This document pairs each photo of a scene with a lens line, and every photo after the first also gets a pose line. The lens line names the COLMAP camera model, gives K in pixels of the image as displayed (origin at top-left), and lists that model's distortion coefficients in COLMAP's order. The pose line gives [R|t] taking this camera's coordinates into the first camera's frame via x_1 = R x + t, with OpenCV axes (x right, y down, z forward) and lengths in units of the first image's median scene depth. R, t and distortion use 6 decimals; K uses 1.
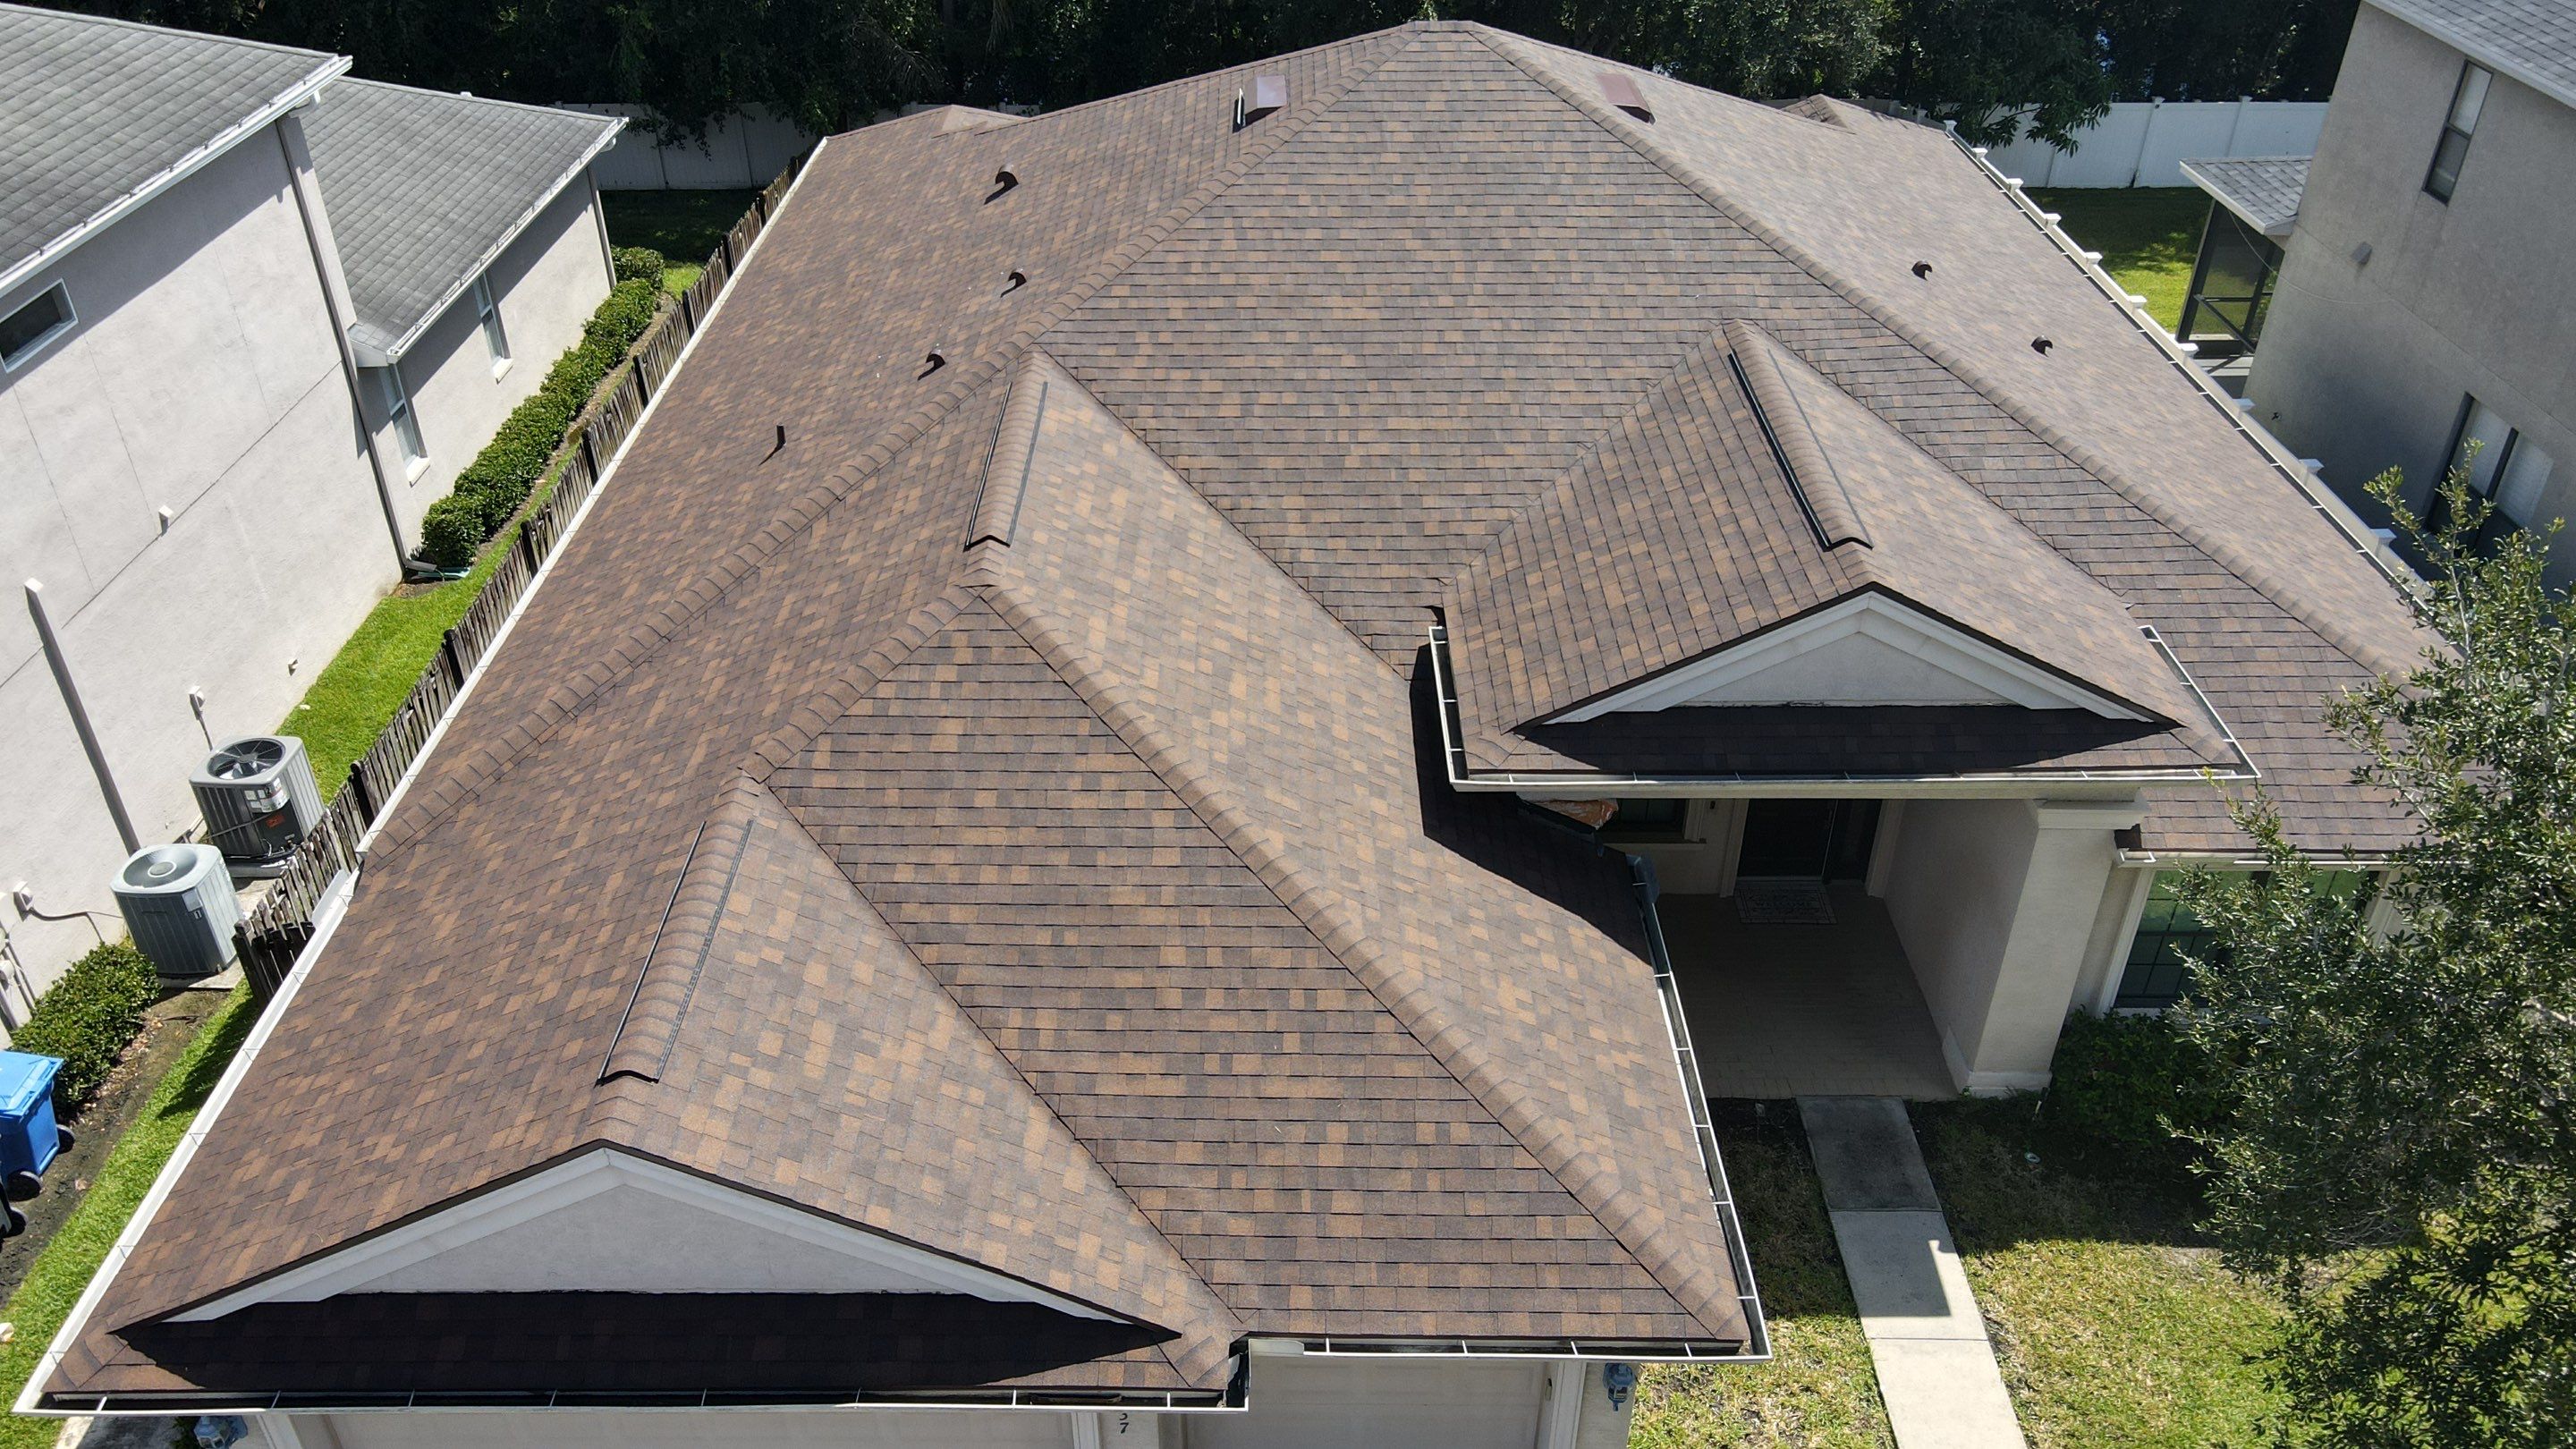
lens RADIAL K [[1912.3, 0, 1270.3], [0, 1912.3, 725.9], [0, 0, 1]] dist [-0.014764, 0.041189]
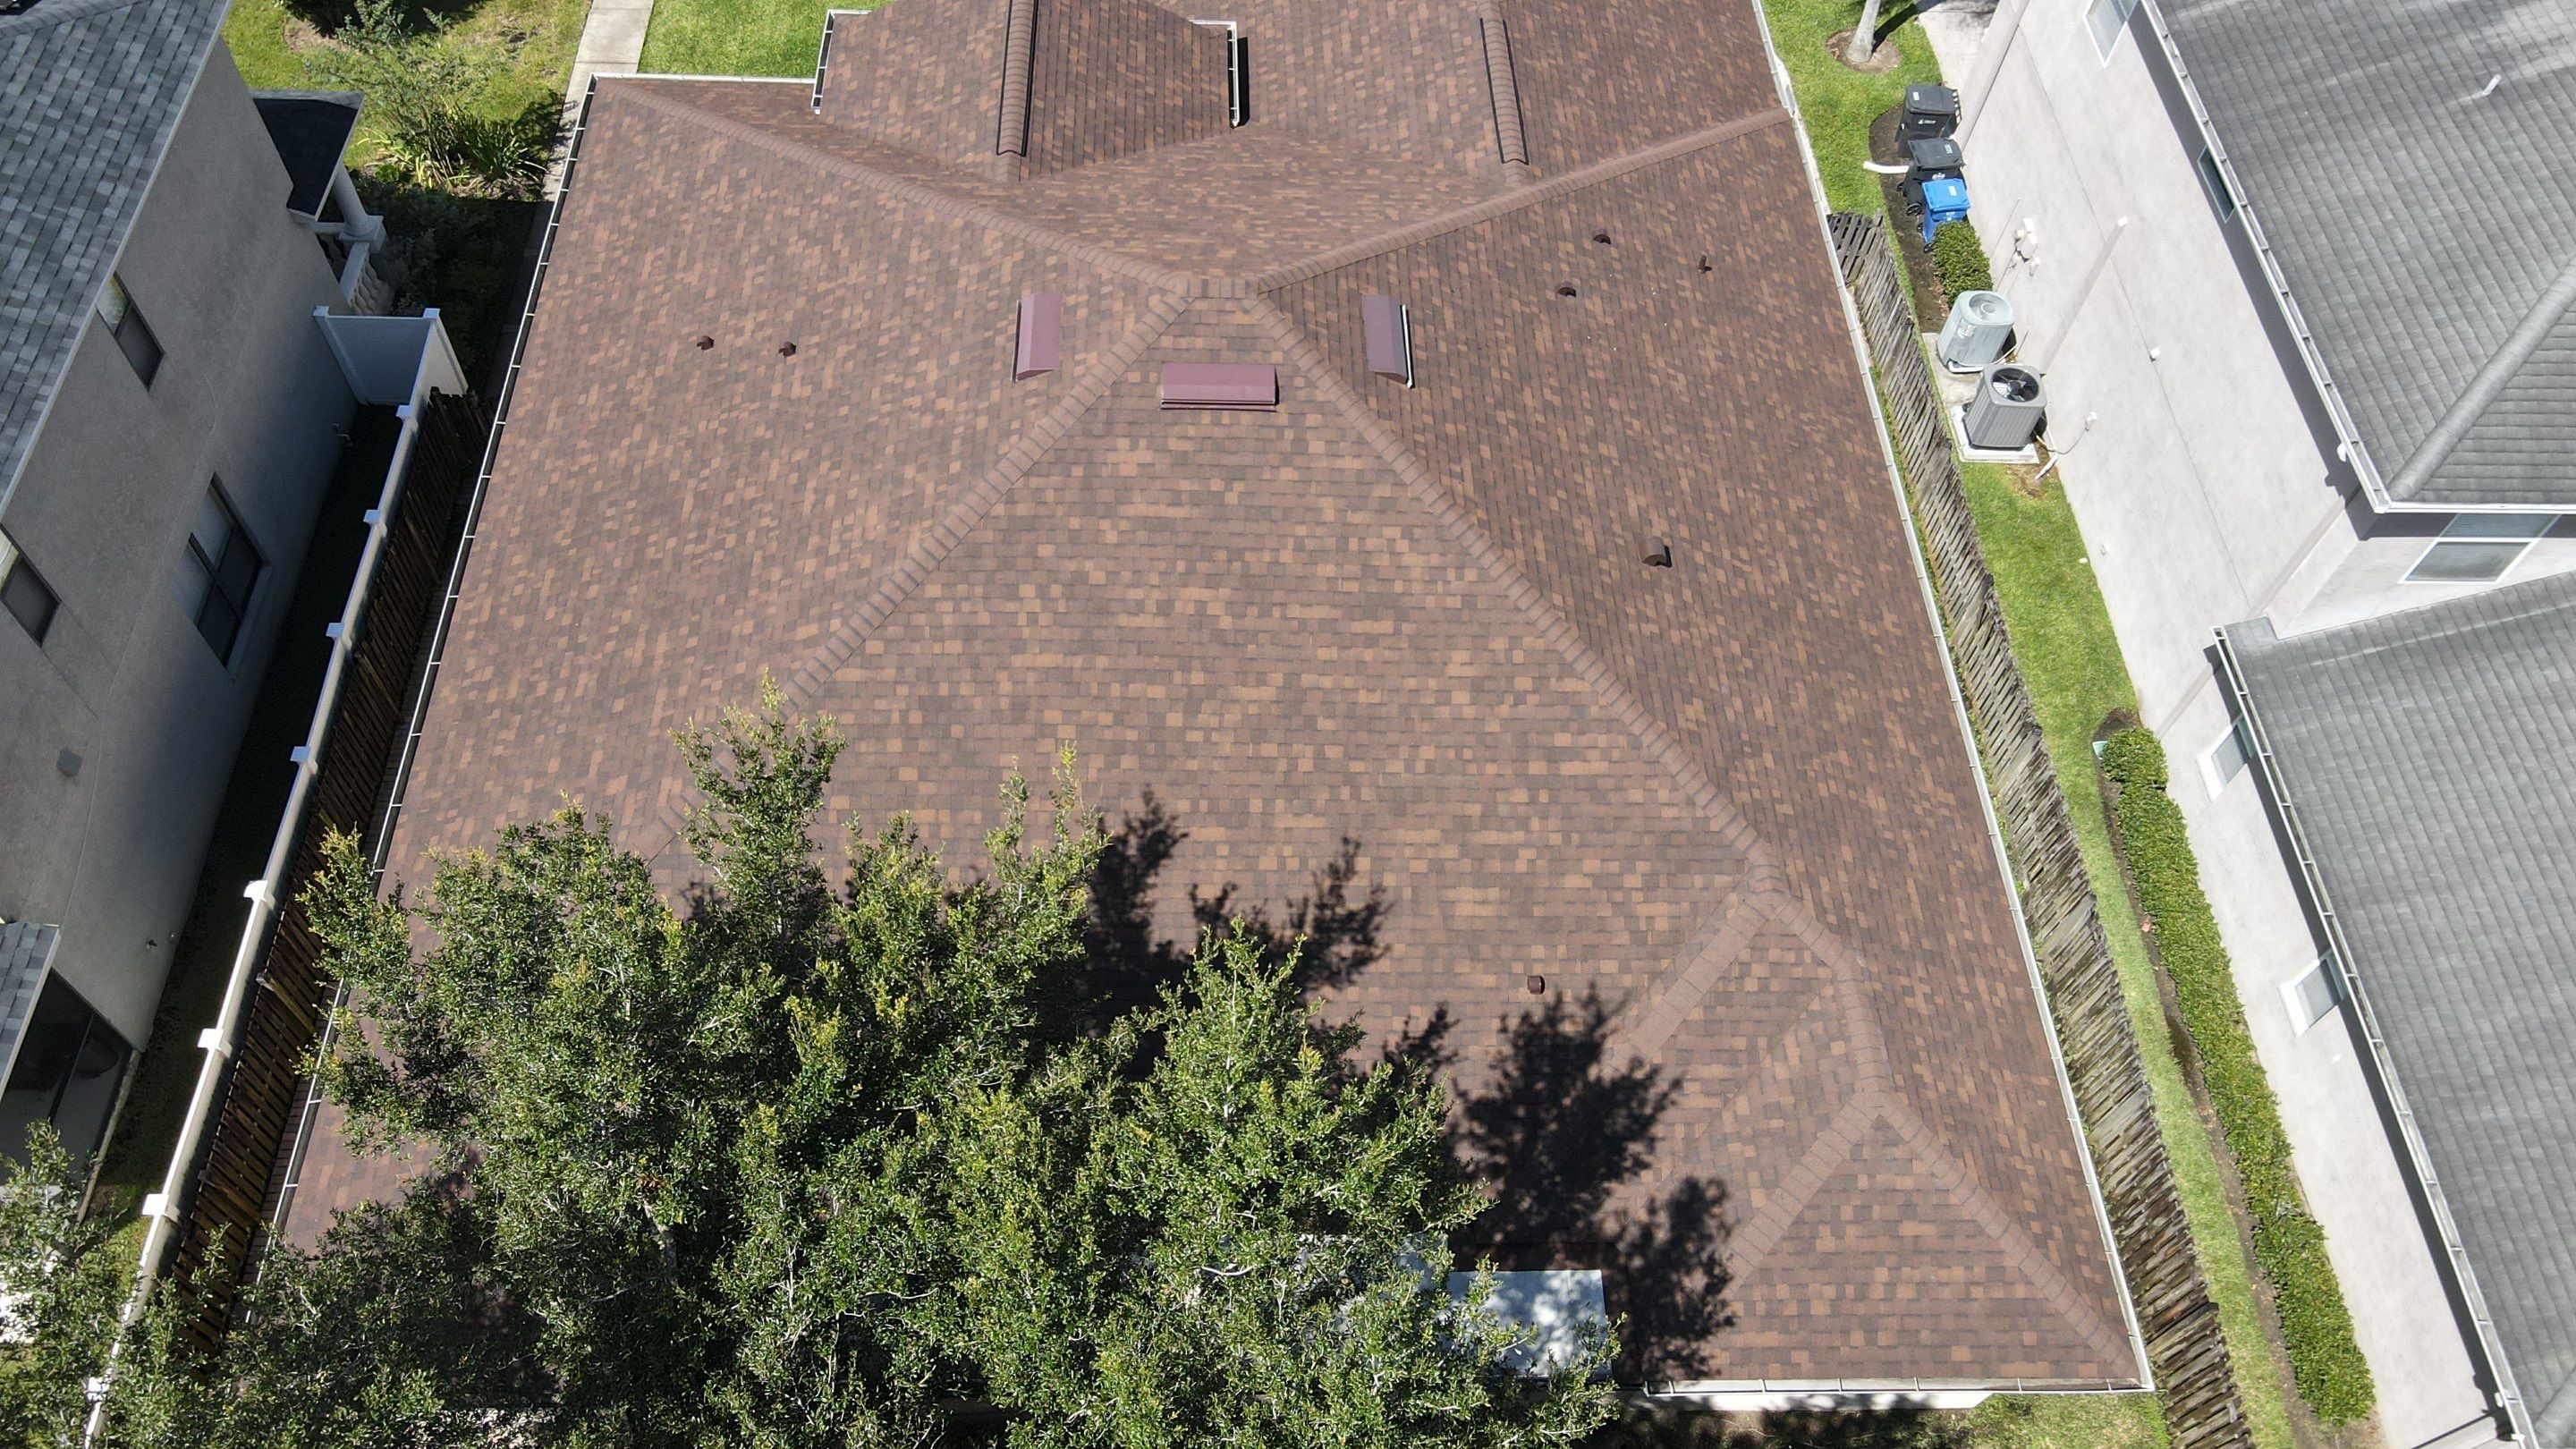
lens RADIAL K [[1912.3, 0, 1273.6], [0, 1912.3, 715.5], [0, 0, 1]] dist [-0.014764, 0.041189]
pose [[-0.998361, 0.001054, -0.057212, 0.140553], [-0.057198, 0.010347, 0.998309, -1.616135], [0.001644, 0.999946, -0.010269, 1.440416]]
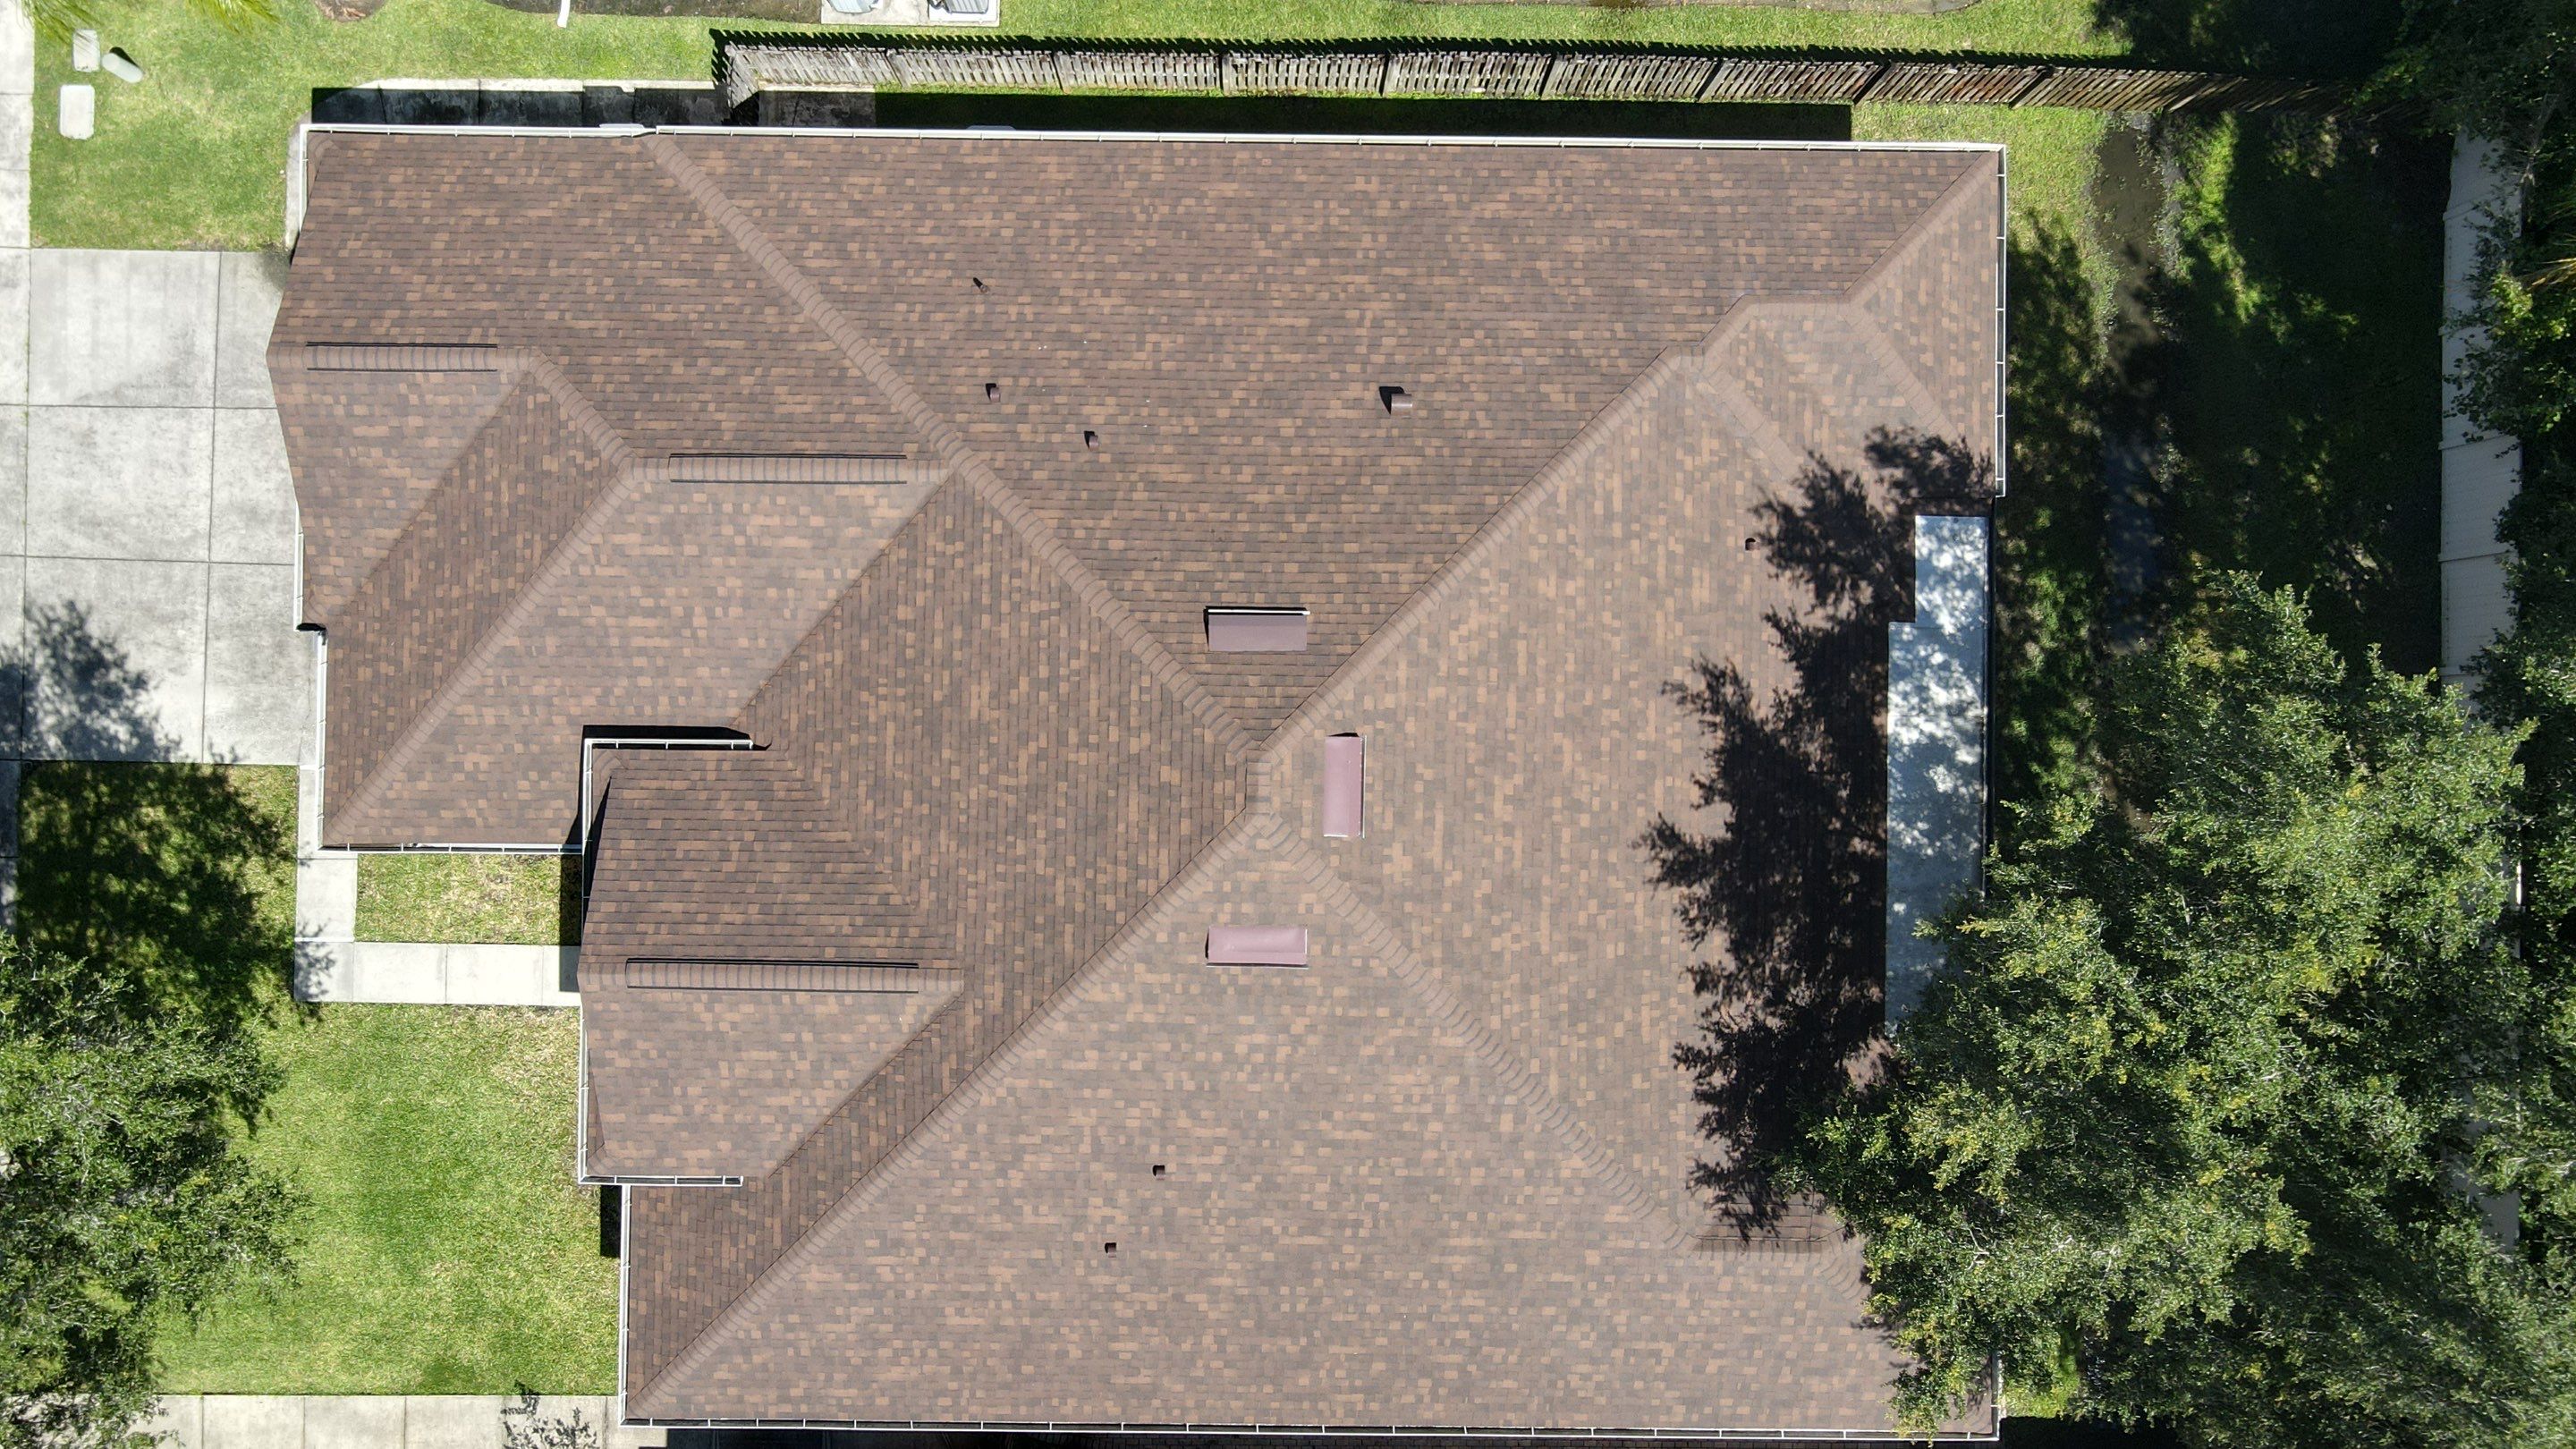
lens RADIAL K [[1912.3, 0, 1273.8], [0, 1912.3, 694.6], [0, 0, 1]] dist [-0.014764, 0.041189]
pose [[-0.008576, 0.999881, -0.012842, 0.058559], [-0.561982, 0.005803, 0.827129, -1.520254], [0.827105, 0.014310, 0.561865, 0.430508]]
